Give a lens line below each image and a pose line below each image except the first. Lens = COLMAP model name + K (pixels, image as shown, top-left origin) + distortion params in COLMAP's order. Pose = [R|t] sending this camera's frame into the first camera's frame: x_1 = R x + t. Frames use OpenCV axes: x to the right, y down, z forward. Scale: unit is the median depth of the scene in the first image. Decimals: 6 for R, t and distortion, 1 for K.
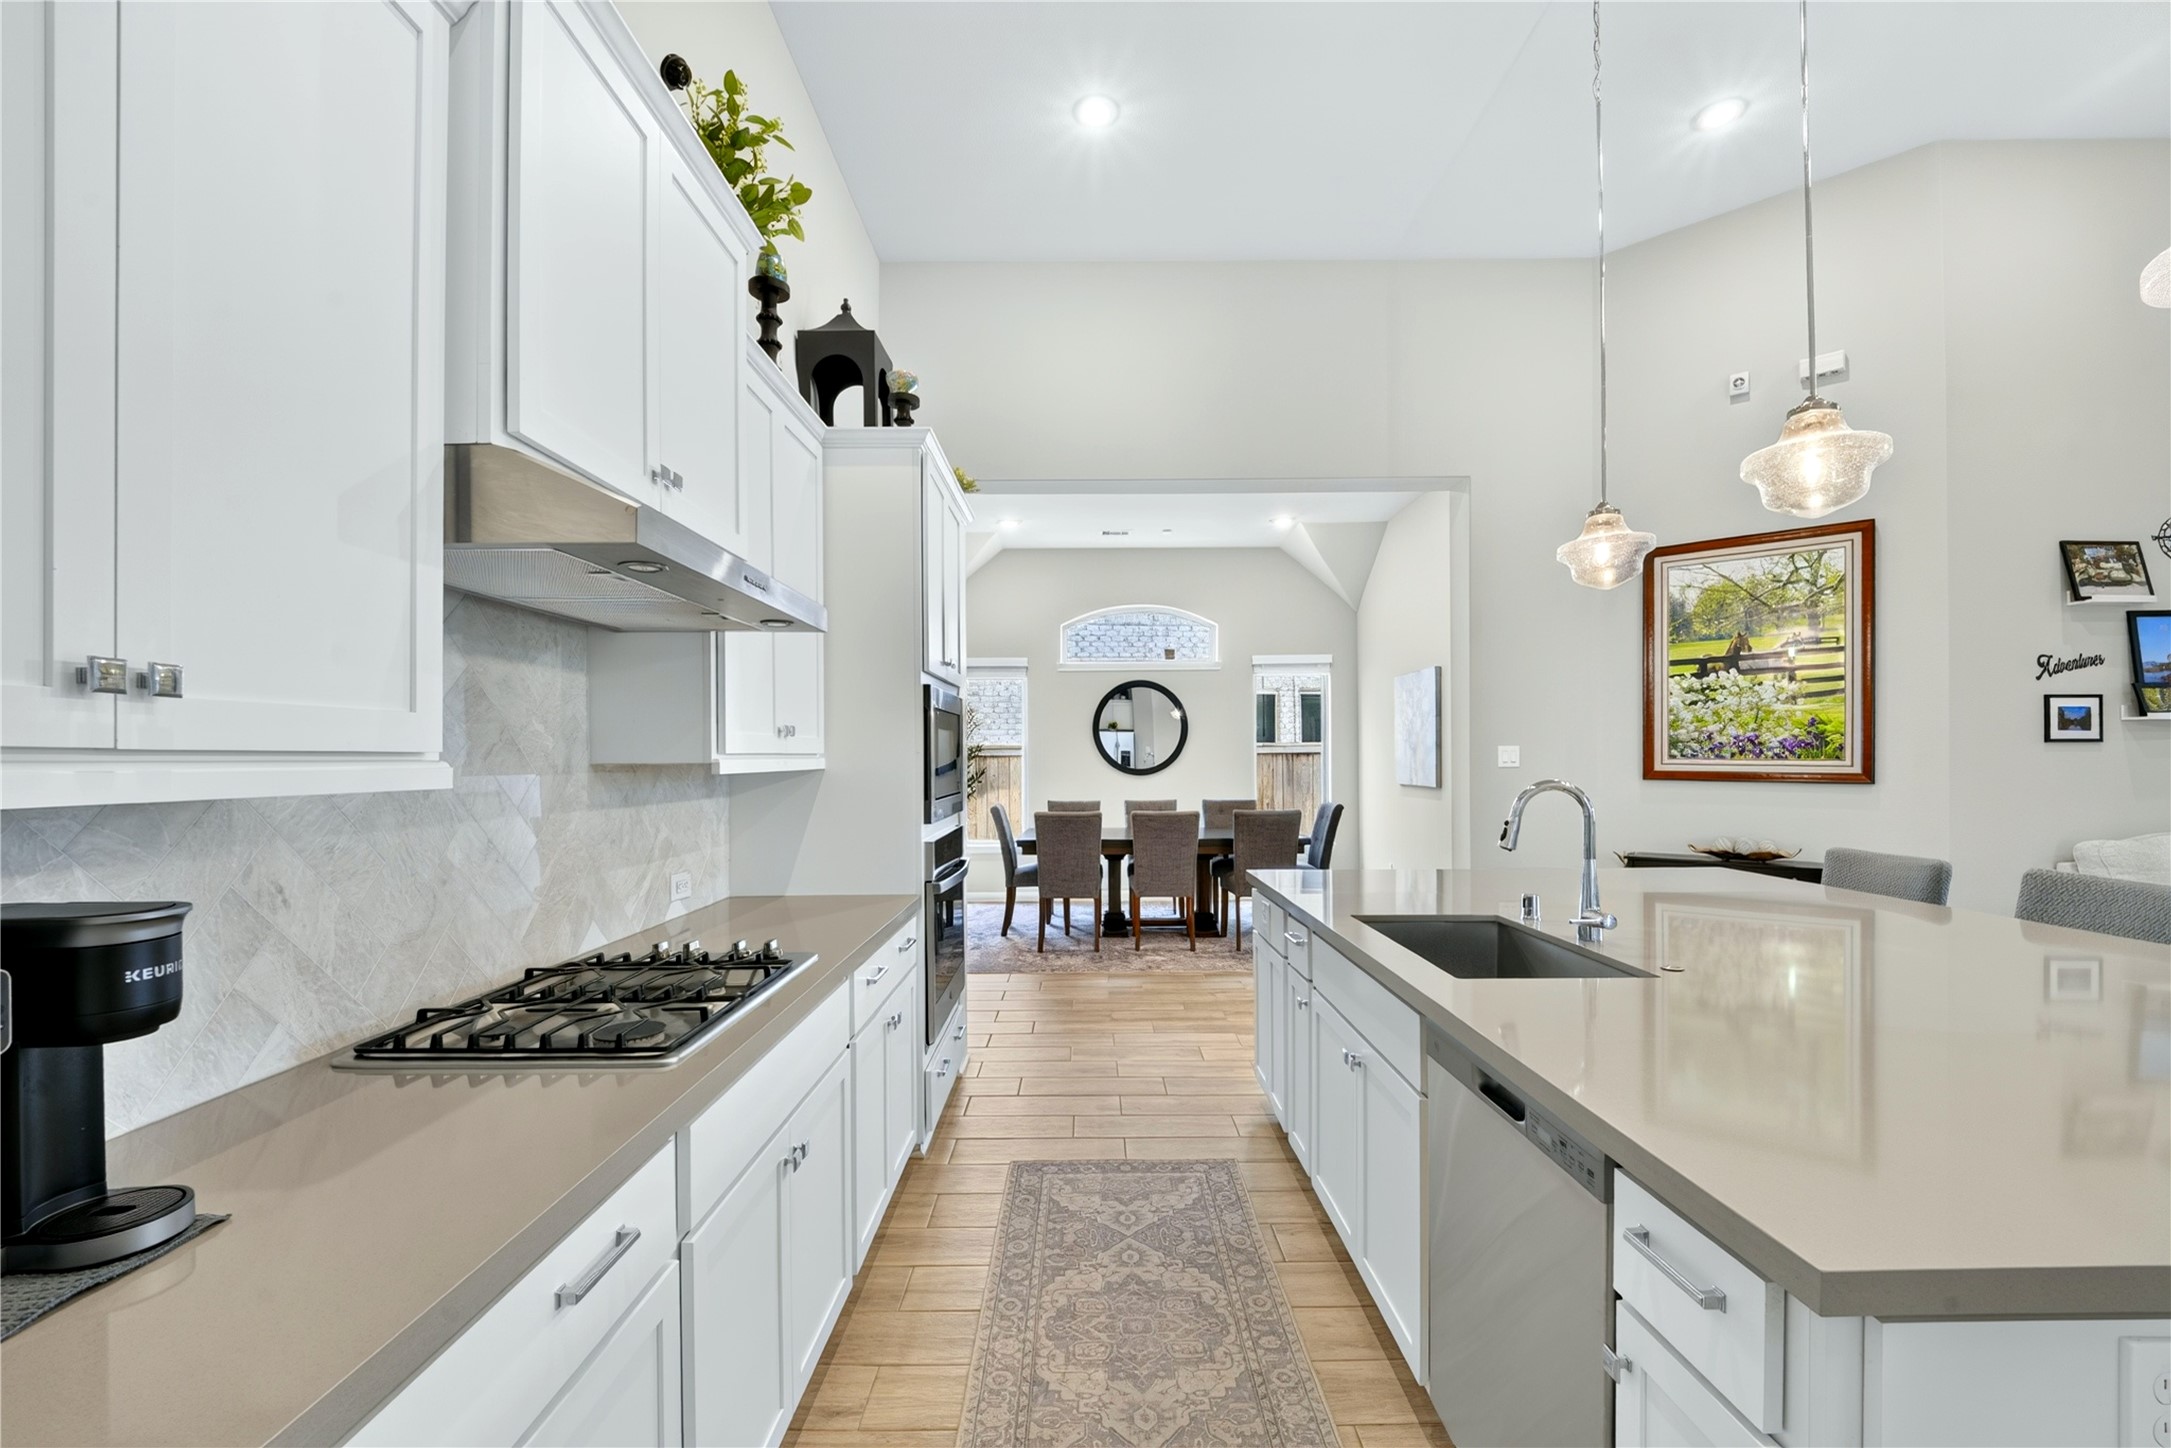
lens RADIAL K [[909.3, 0, 1111.1], [0, 909.3, 753.0], [0, 0, 1]] dist [0.002620, -0.006421]
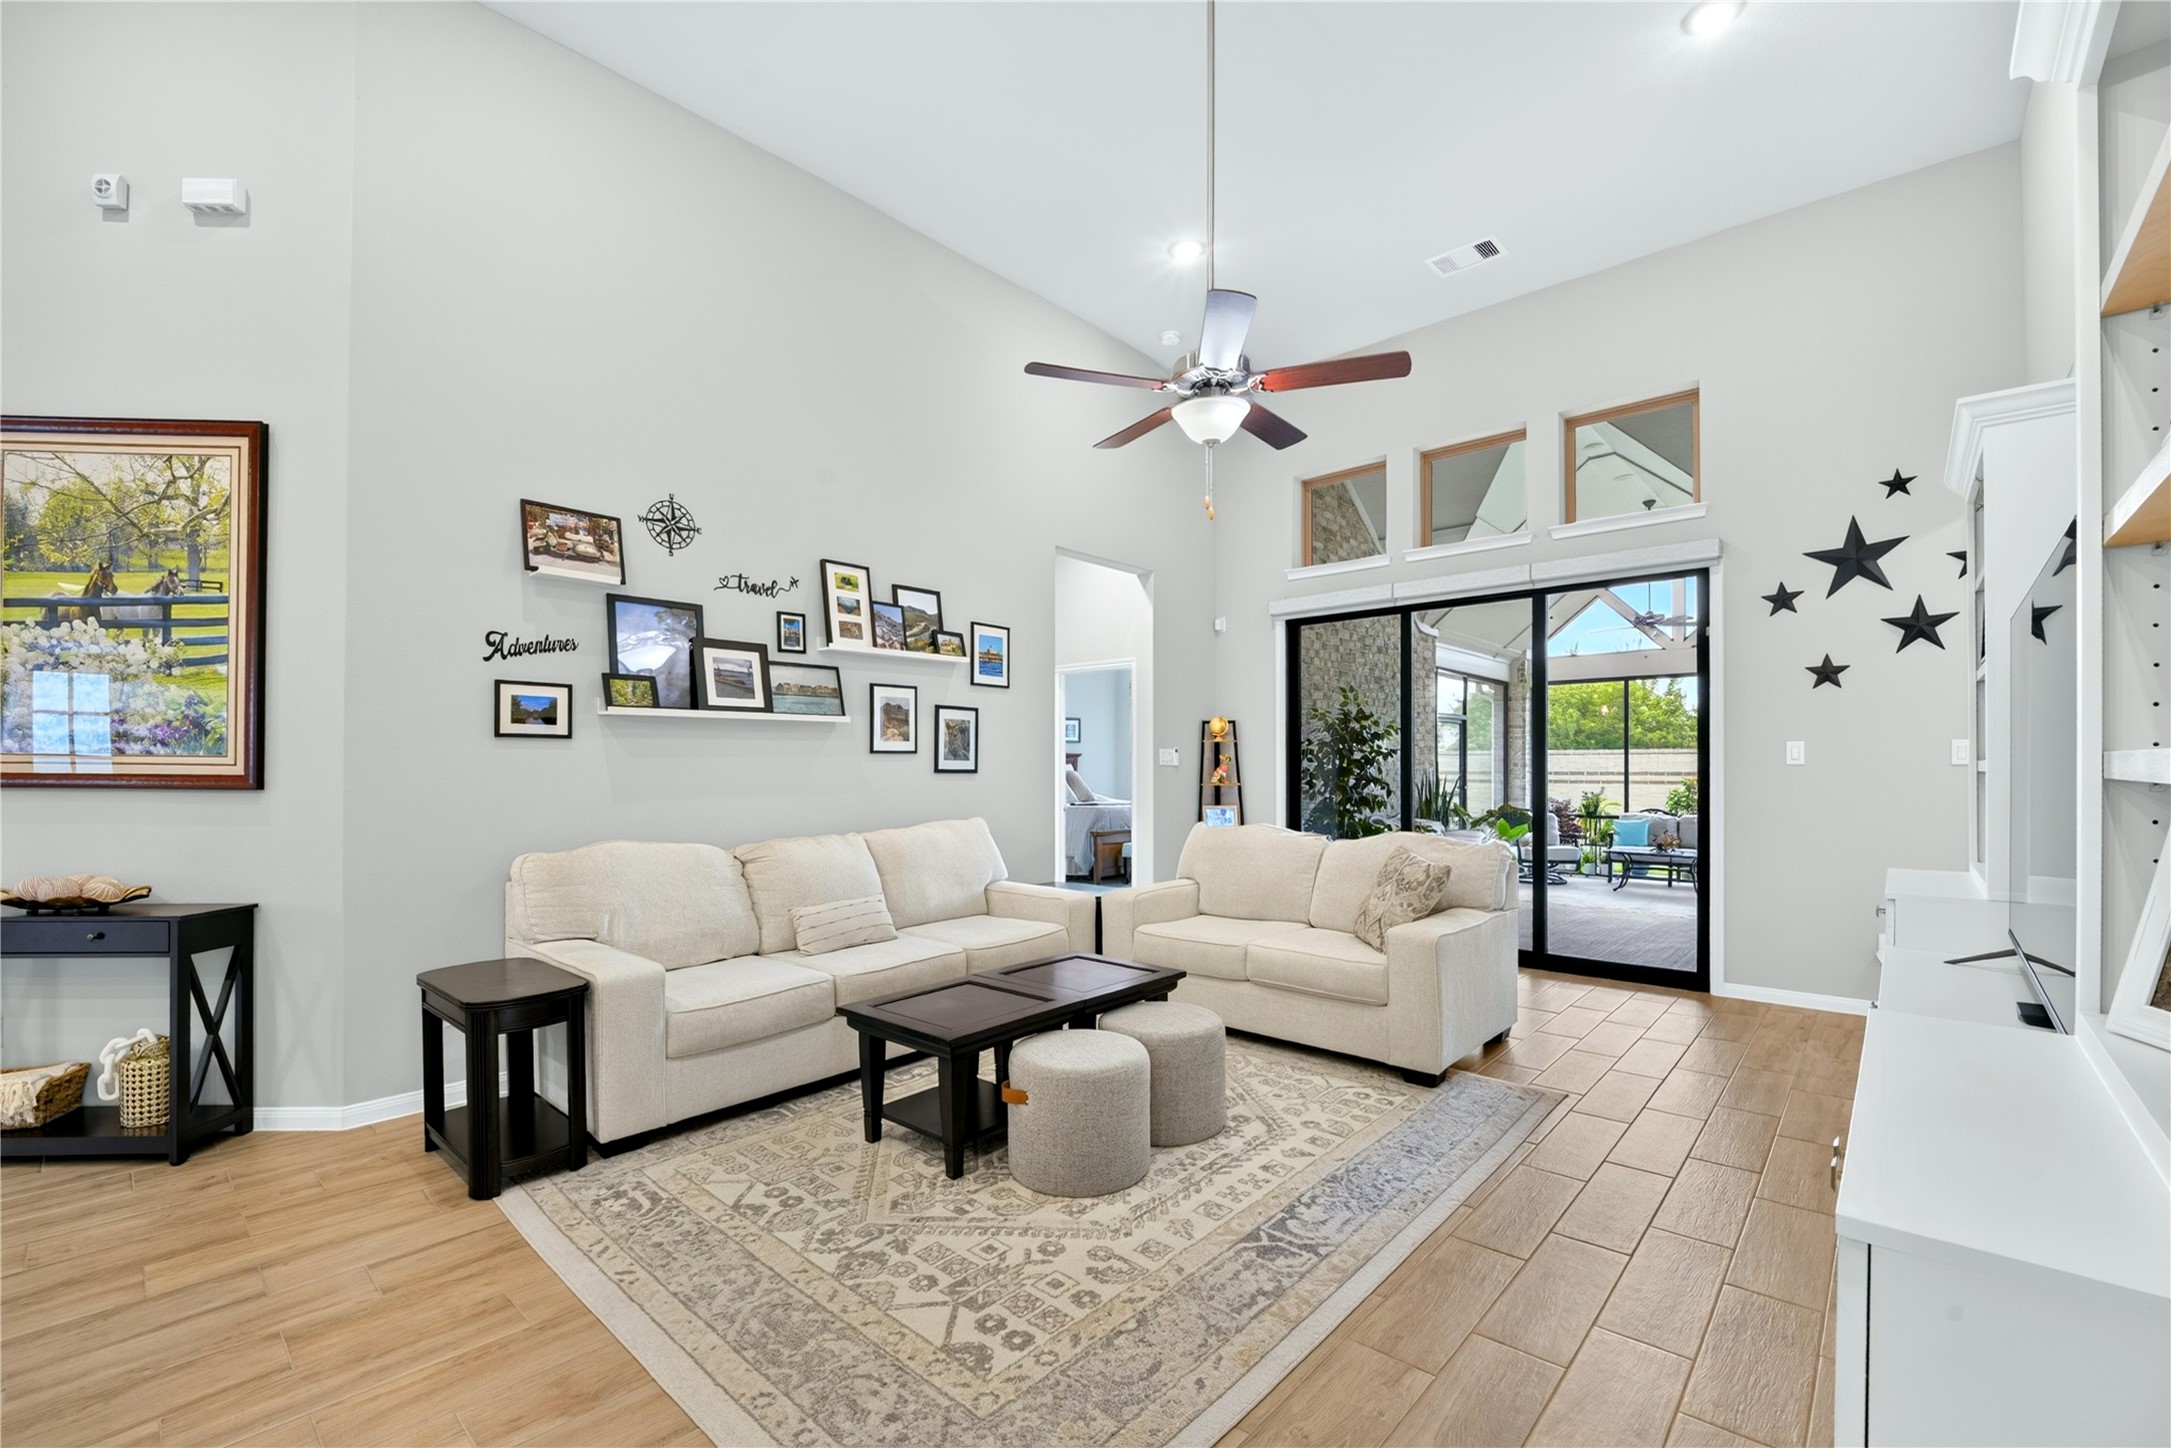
lens RADIAL K [[909.3, 0, 1079.7], [0, 909.3, 765.4], [0, 0, 1]] dist [0.002620, -0.006421]
pose [[0.695519, 0.005046, 0.718490, 0.751575], [-0.008139, 0.999967, 0.000856, 0.008354], [-0.718462, -0.006443, 0.695536, 0.031245]]
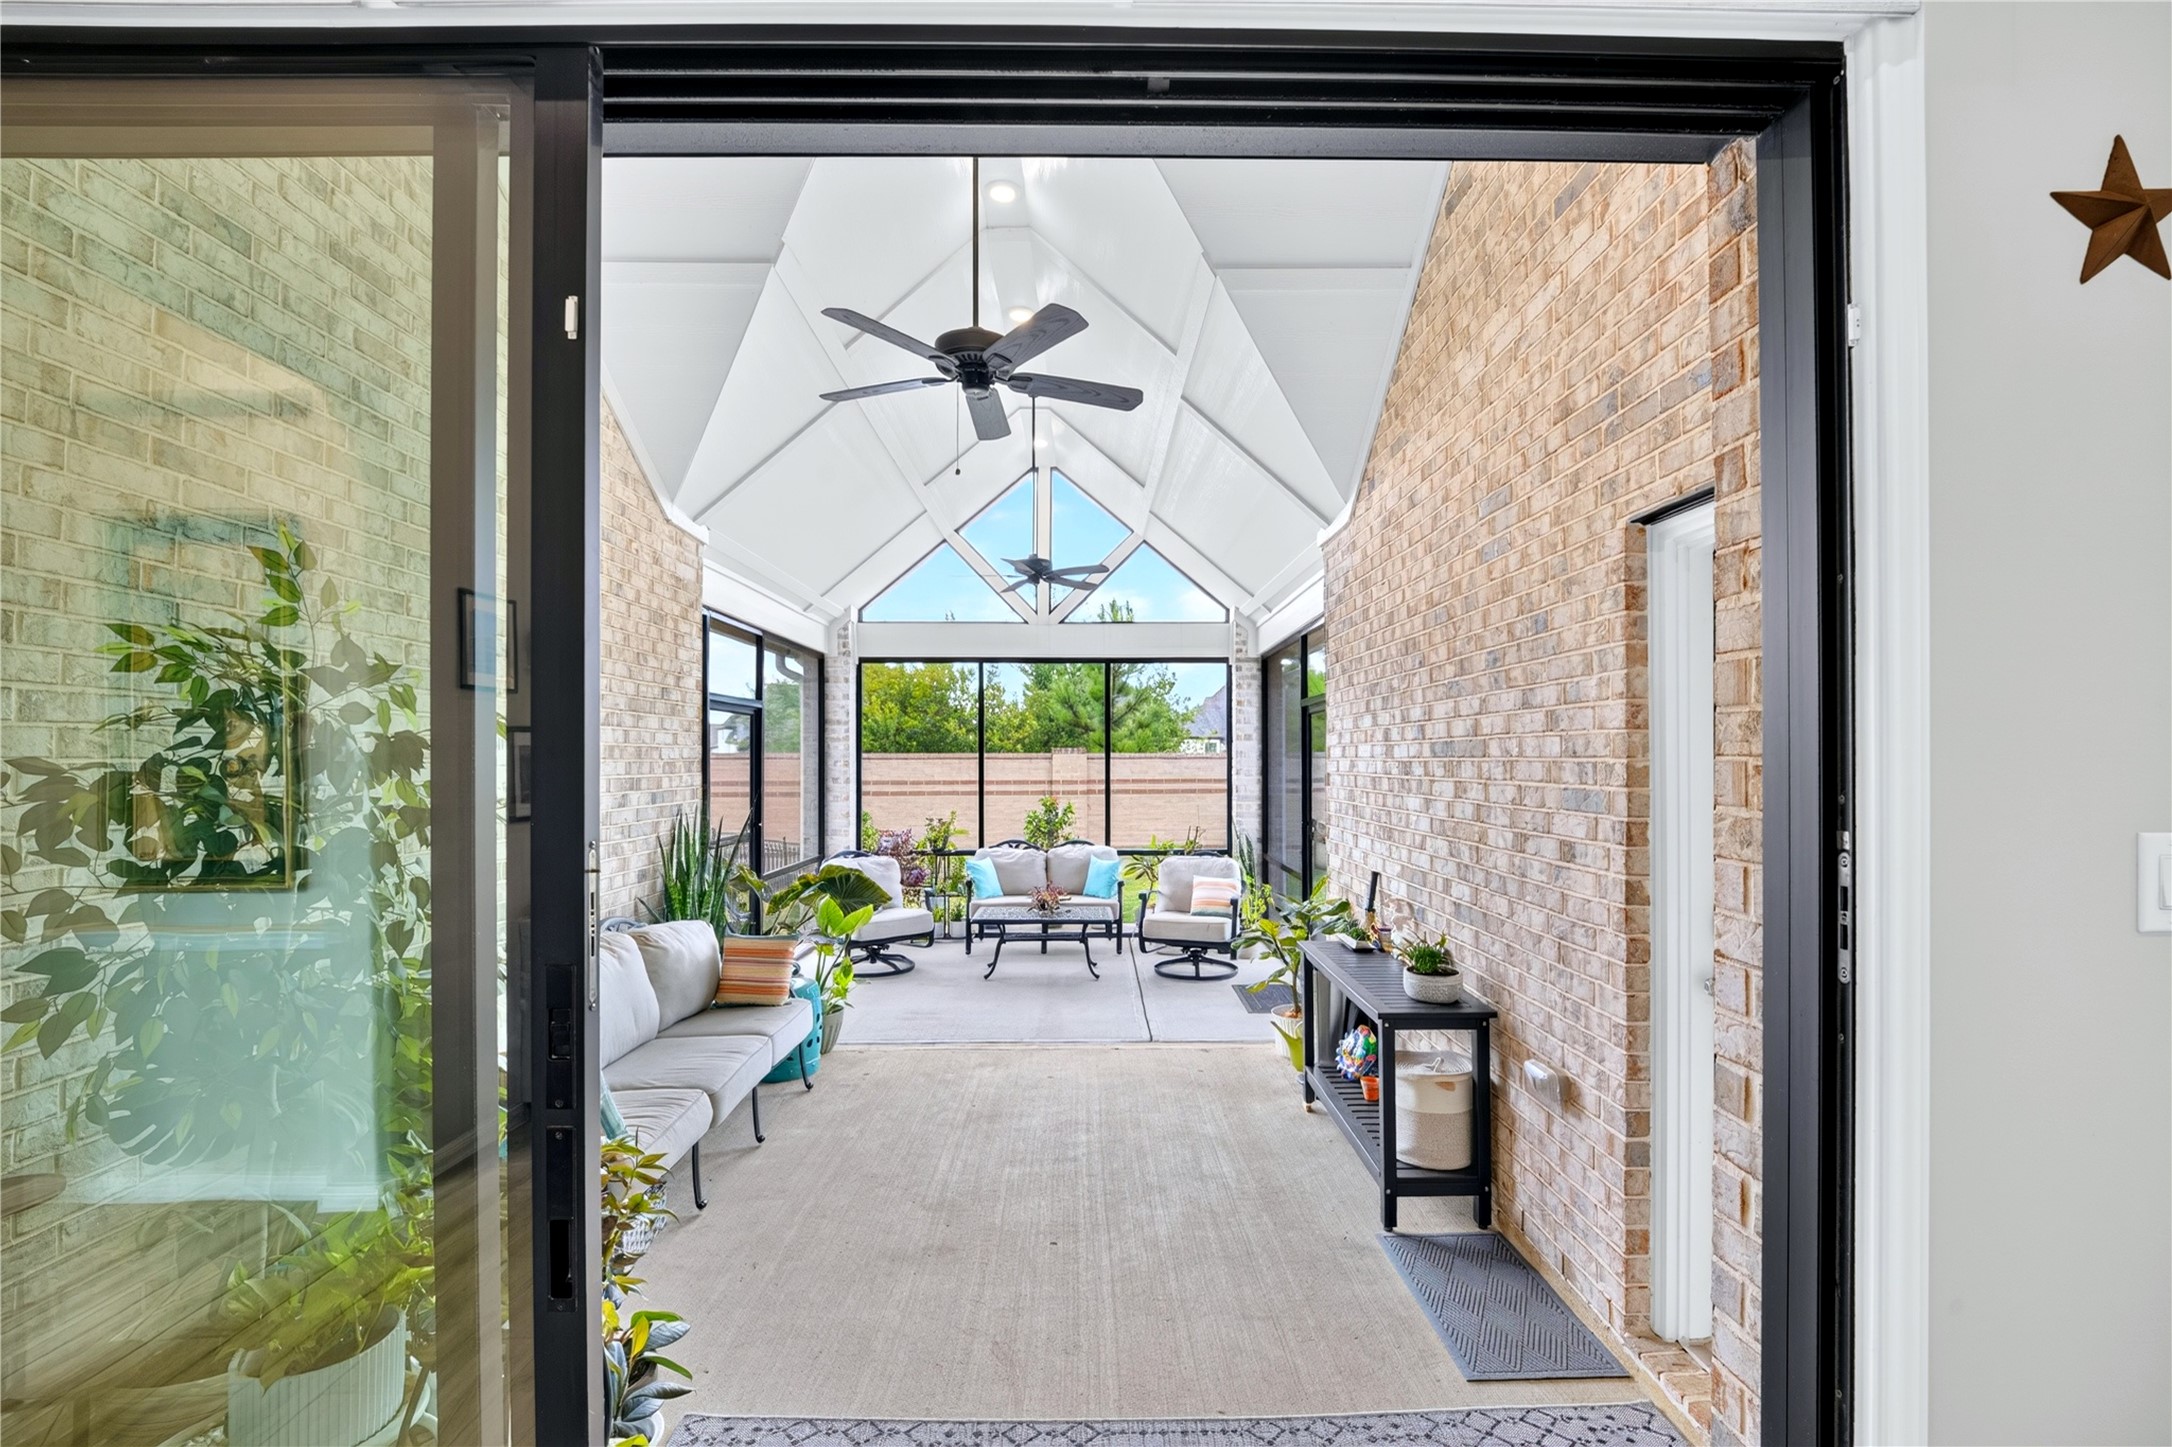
lens RADIAL K [[909.7, 0, 1103.5], [0, 909.7, 757.2], [0, 0, 1]] dist [0.002620, -0.006421]
pose [[0.010079, 0.005785, 0.999932, 1.846583], [-0.006012, 0.999966, -0.005725, -0.041205], [-0.999931, -0.005954, 0.010113, 0.449251]]
